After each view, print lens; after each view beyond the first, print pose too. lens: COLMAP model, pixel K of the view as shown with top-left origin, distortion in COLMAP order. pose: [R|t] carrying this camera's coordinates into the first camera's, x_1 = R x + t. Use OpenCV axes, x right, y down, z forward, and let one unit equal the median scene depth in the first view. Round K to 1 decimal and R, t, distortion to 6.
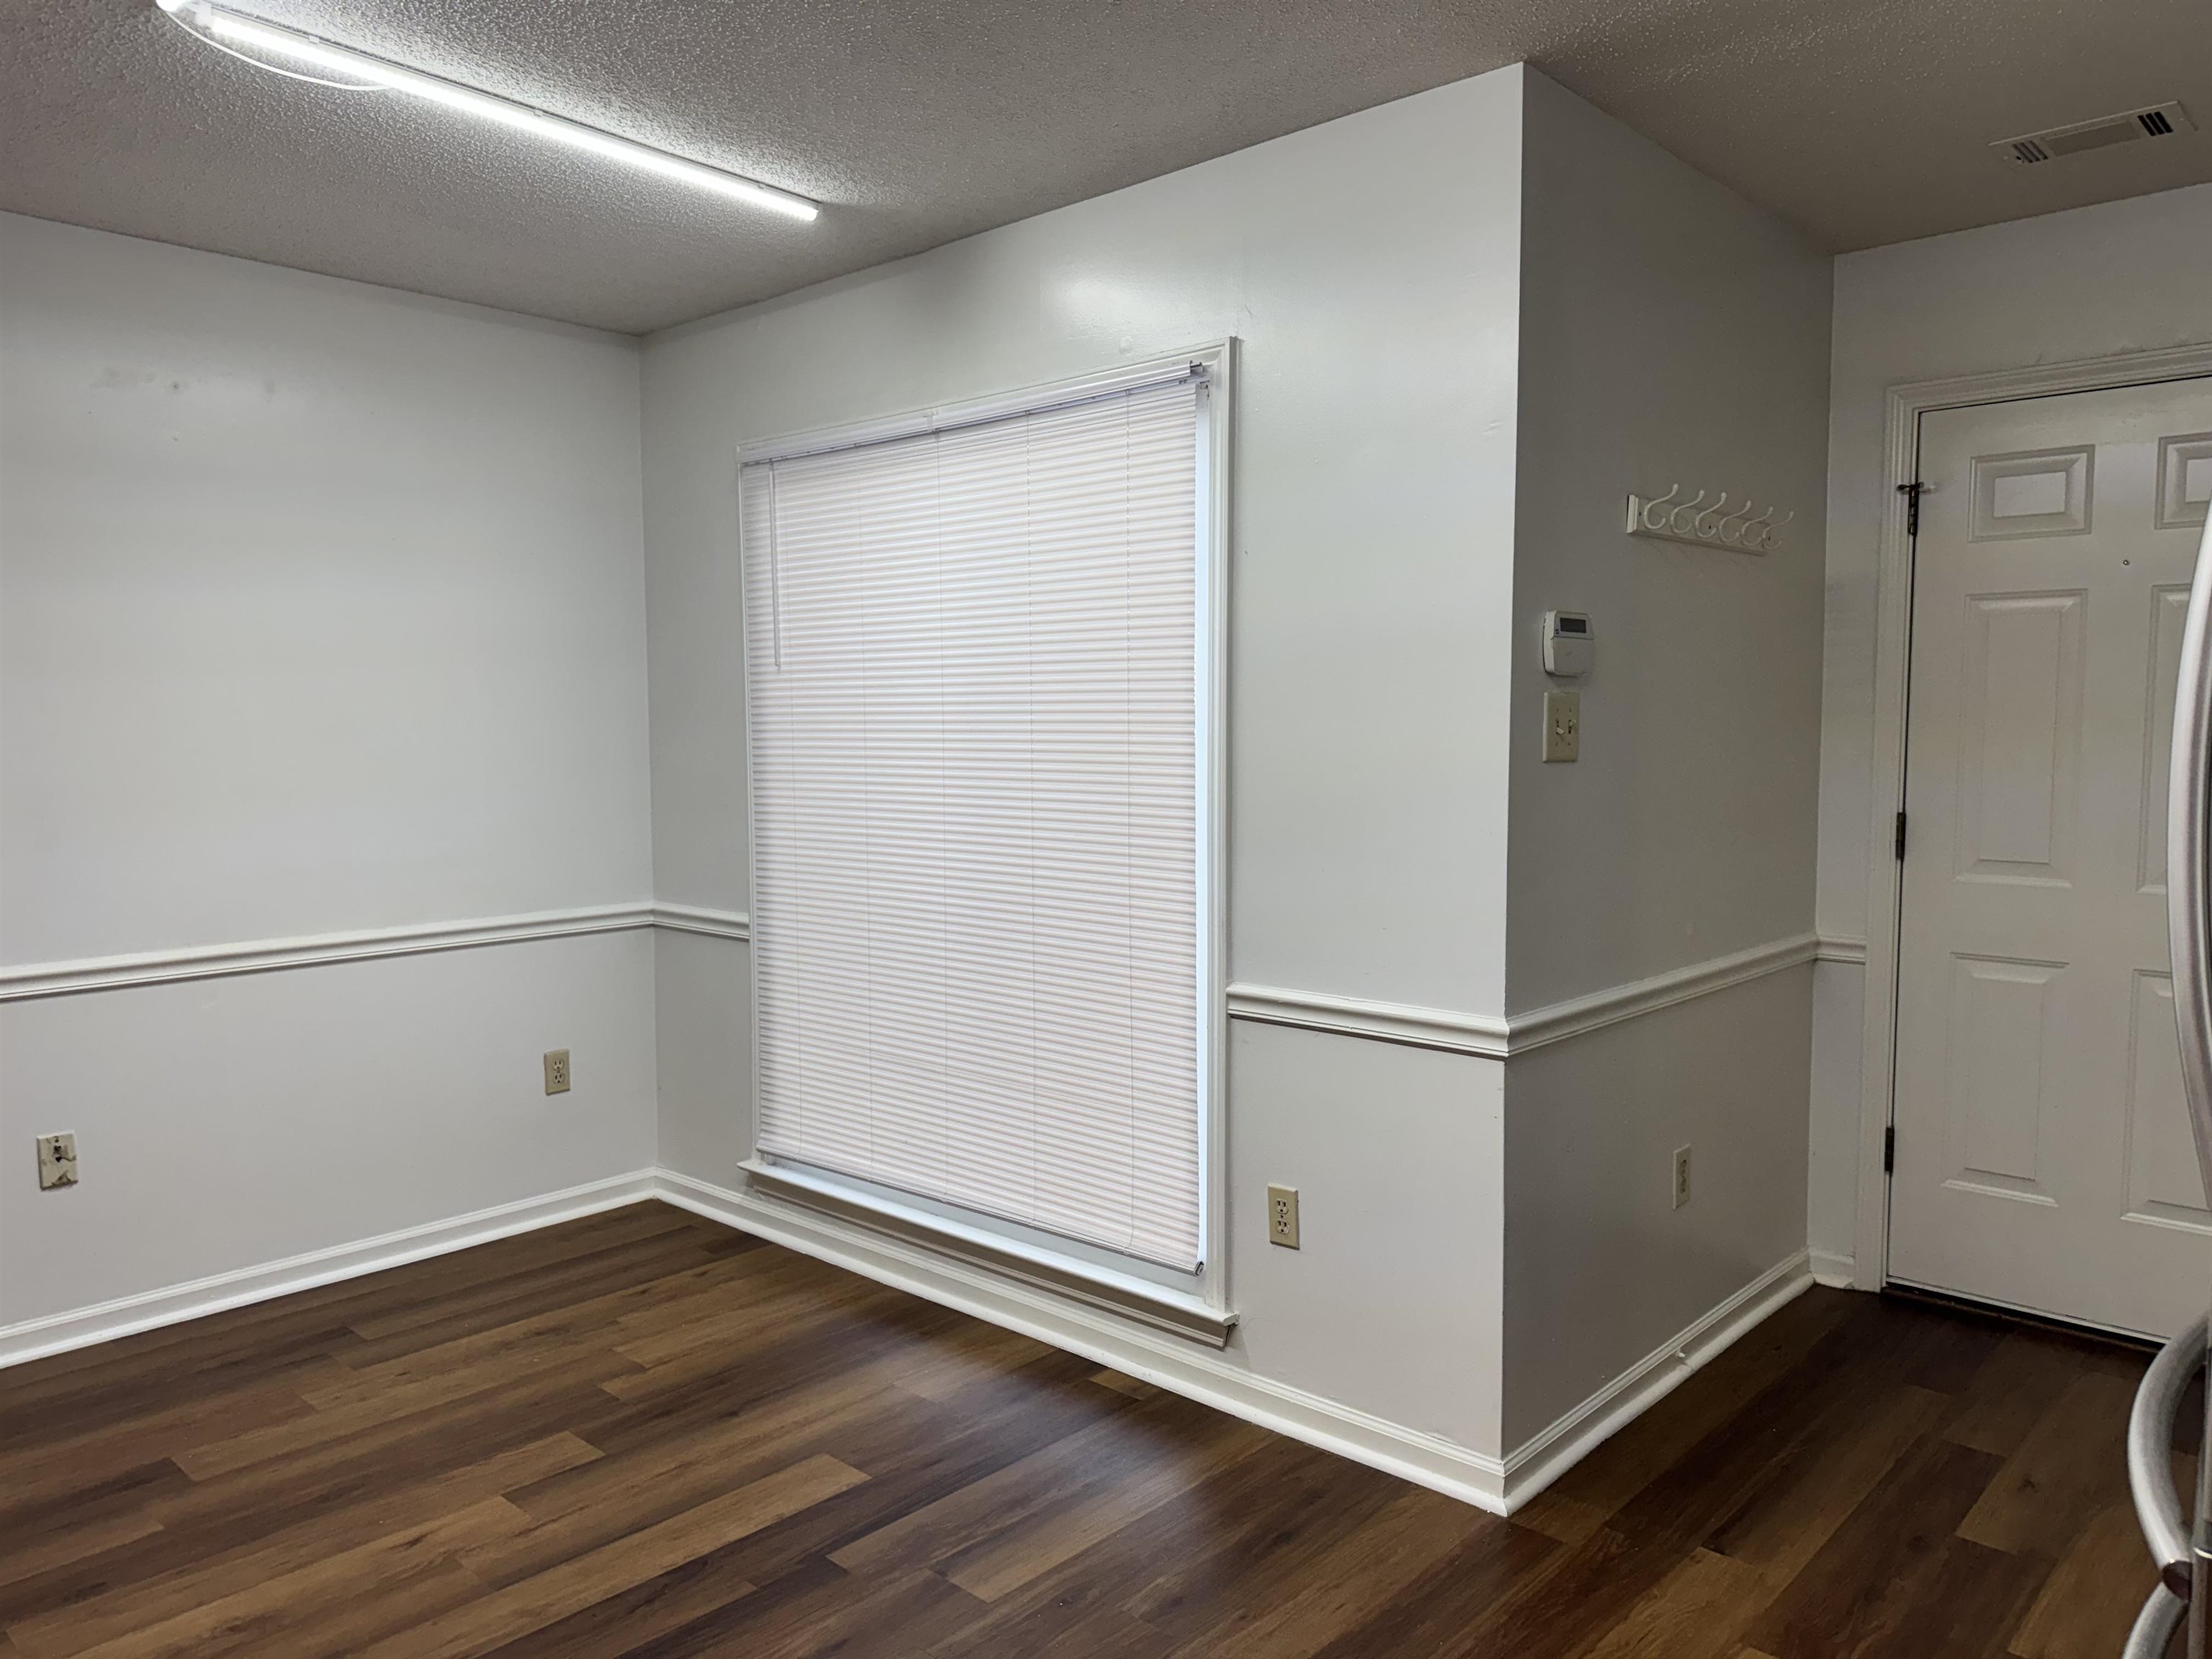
lens RADIAL K [[1544.4, 0, 1125.8], [0, 1544.4, 842.9], [0, 0, 1]] dist [0.042593, -0.048898]
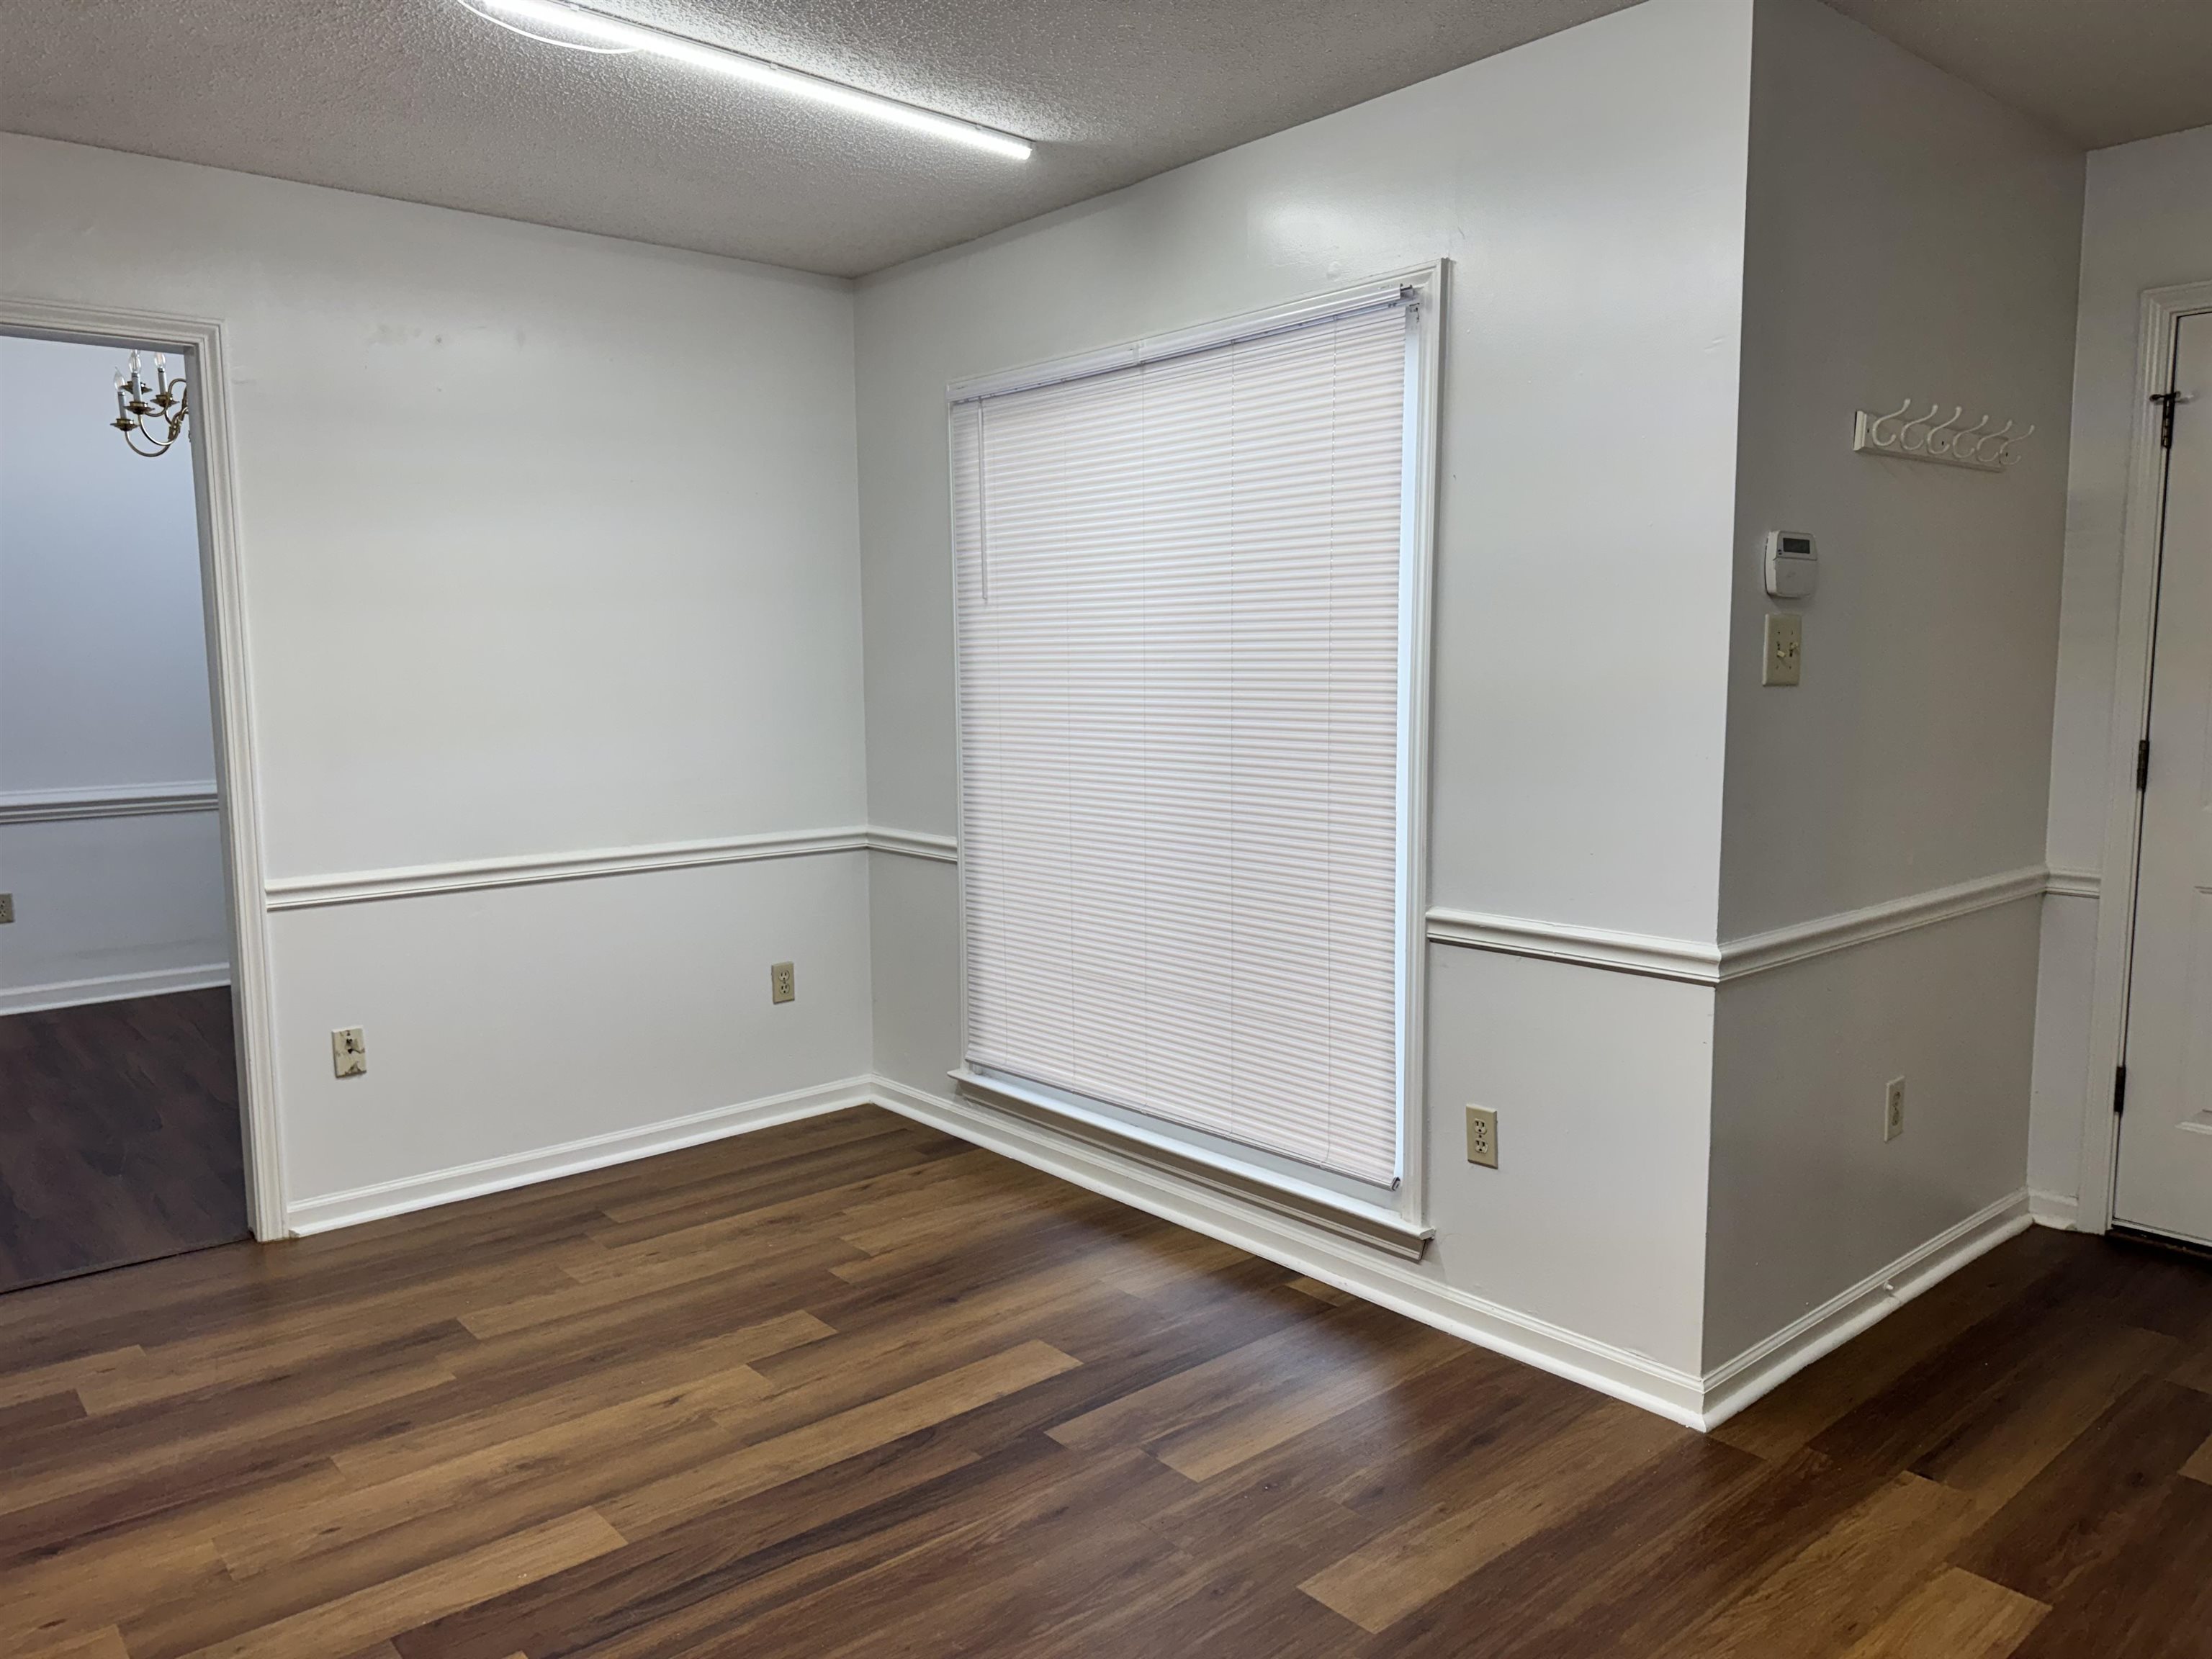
lens RADIAL K [[1544.4, 0, 1114.5], [0, 1544.4, 846.6], [0, 0, 1]] dist [0.042593, -0.048898]
pose [[0.993023, 0.009938, -0.117504, -0.019460], [-0.004762, 0.999009, 0.044252, 0.007024], [0.117827, -0.043384, 0.992086, -0.031130]]
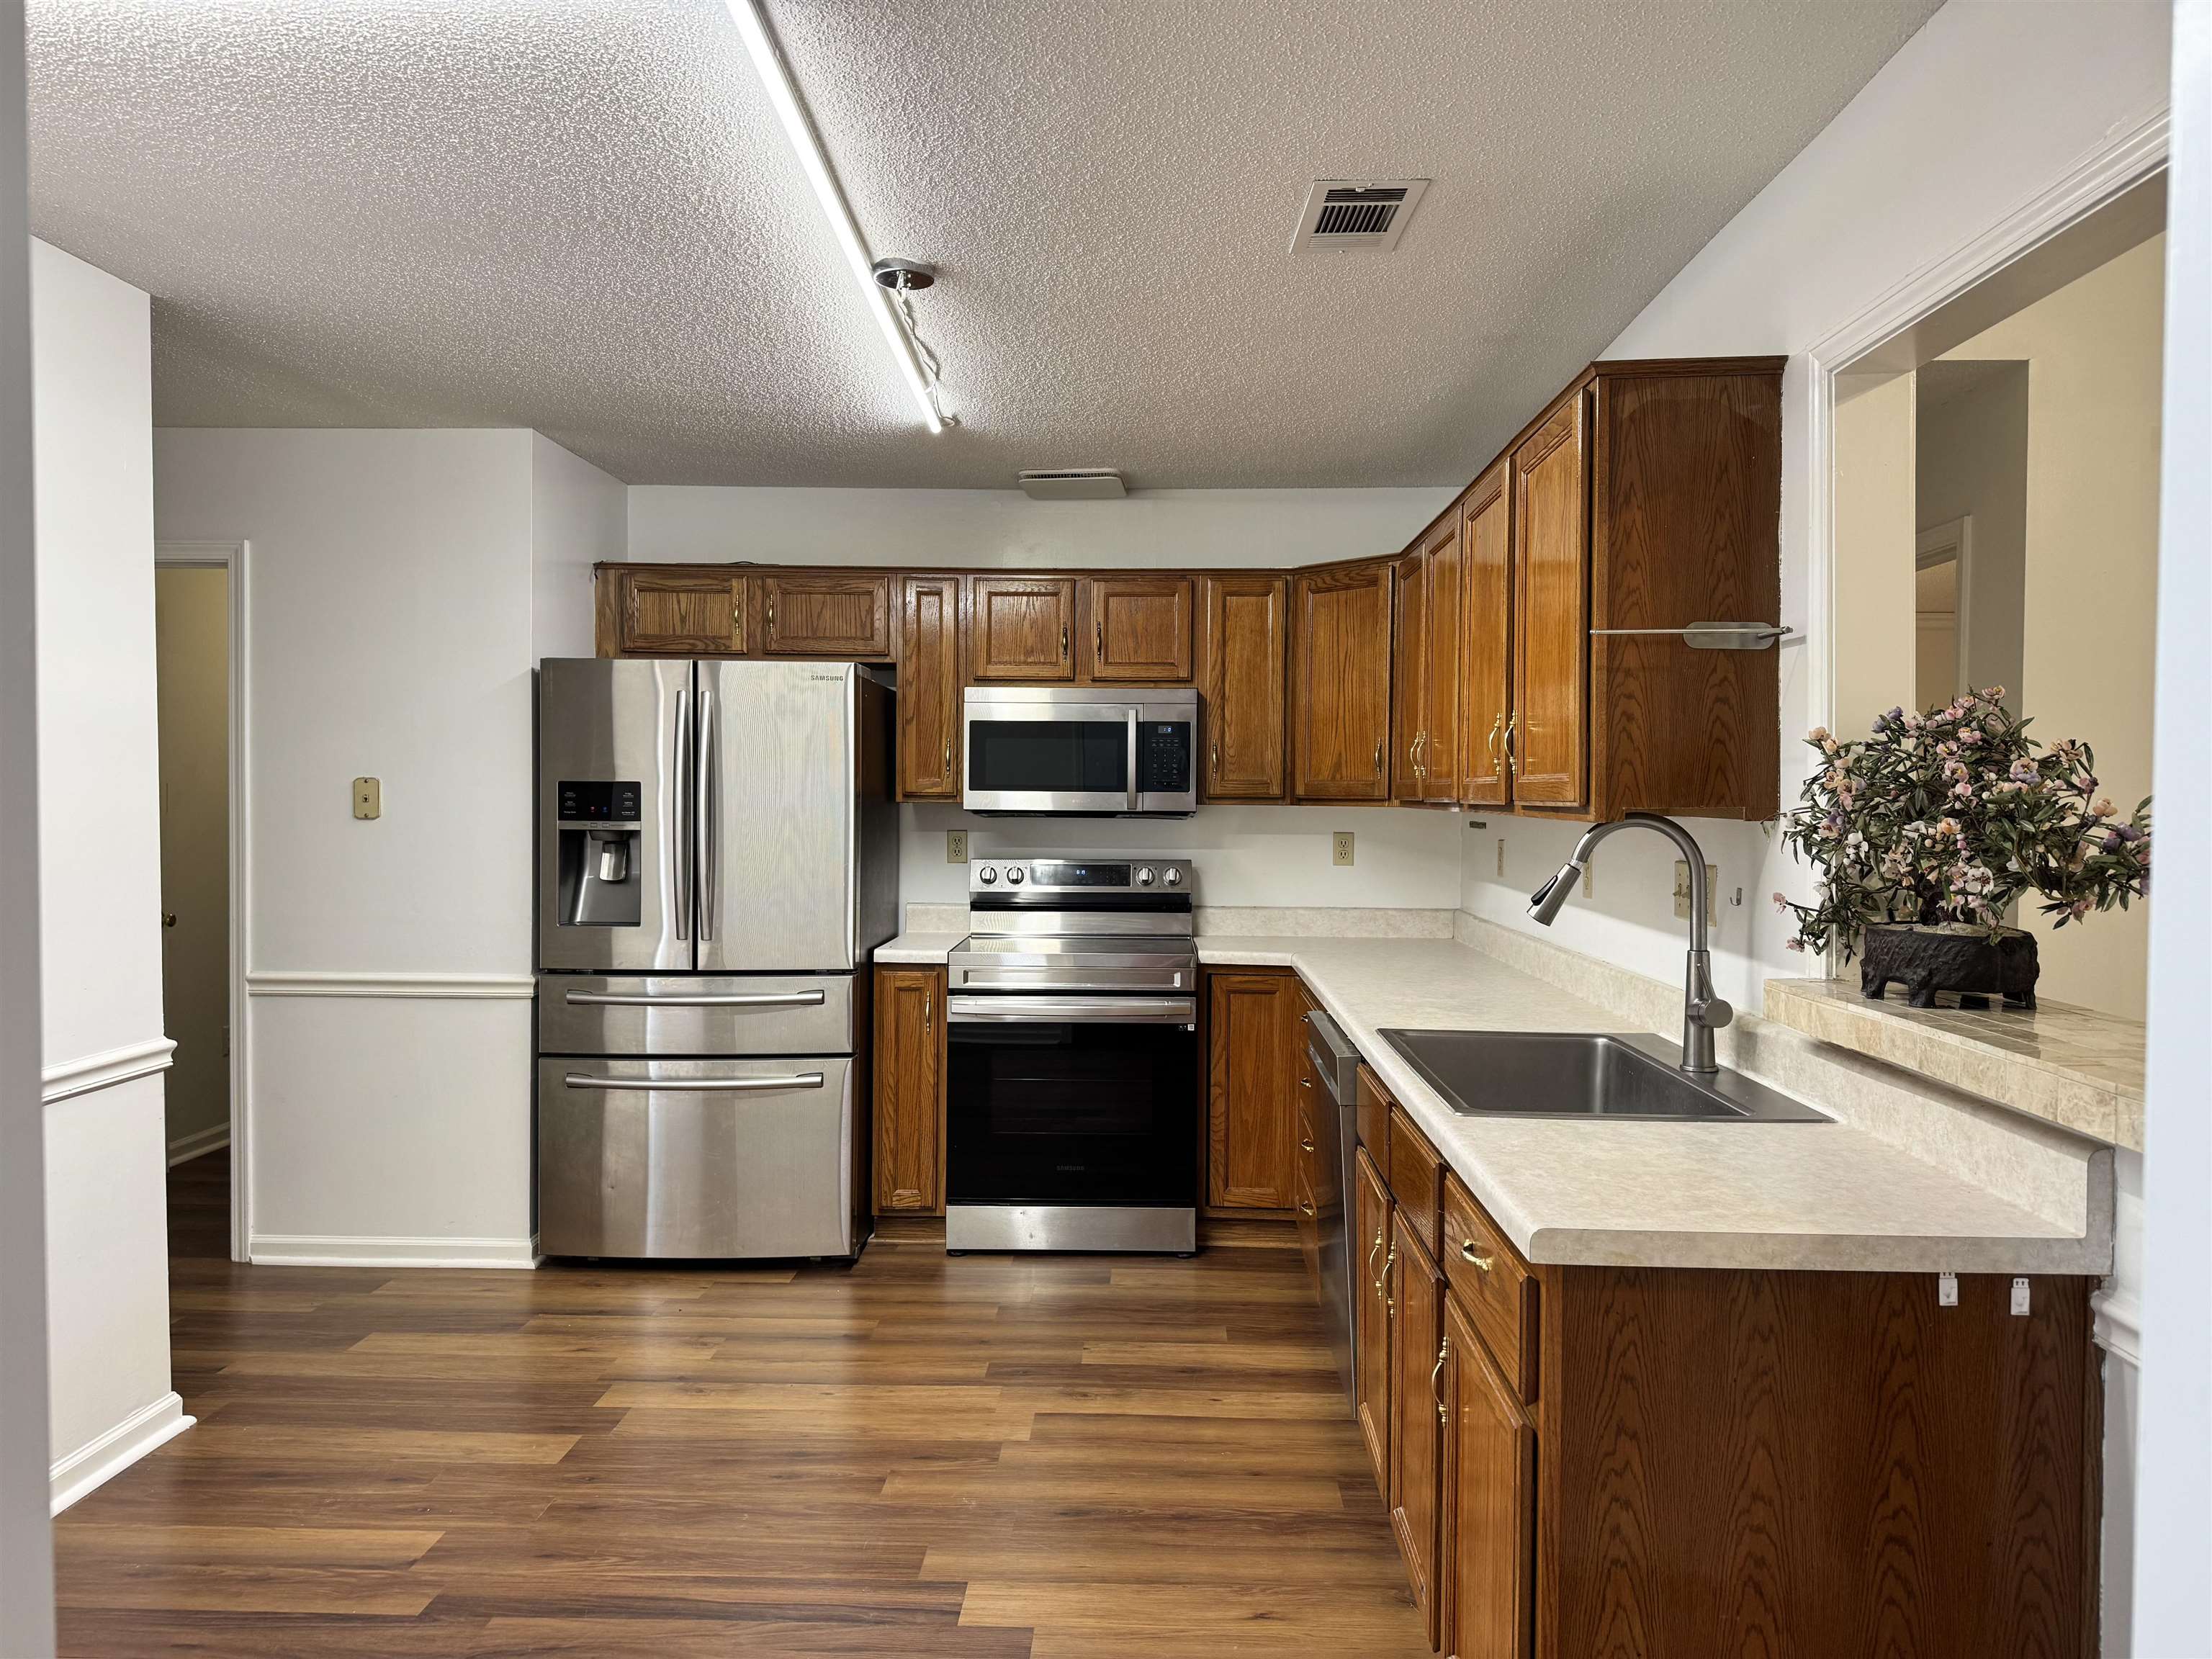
lens RADIAL K [[1544.4, 0, 1115.8], [0, 1544.4, 813.6], [0, 0, 1]] dist [0.042593, -0.048898]
pose [[-0.652240, -0.005729, 0.757991, -1.055654], [0.063320, 0.996065, 0.062014, -0.082553], [-0.755363, 0.088445, -0.649311, 1.063416]]
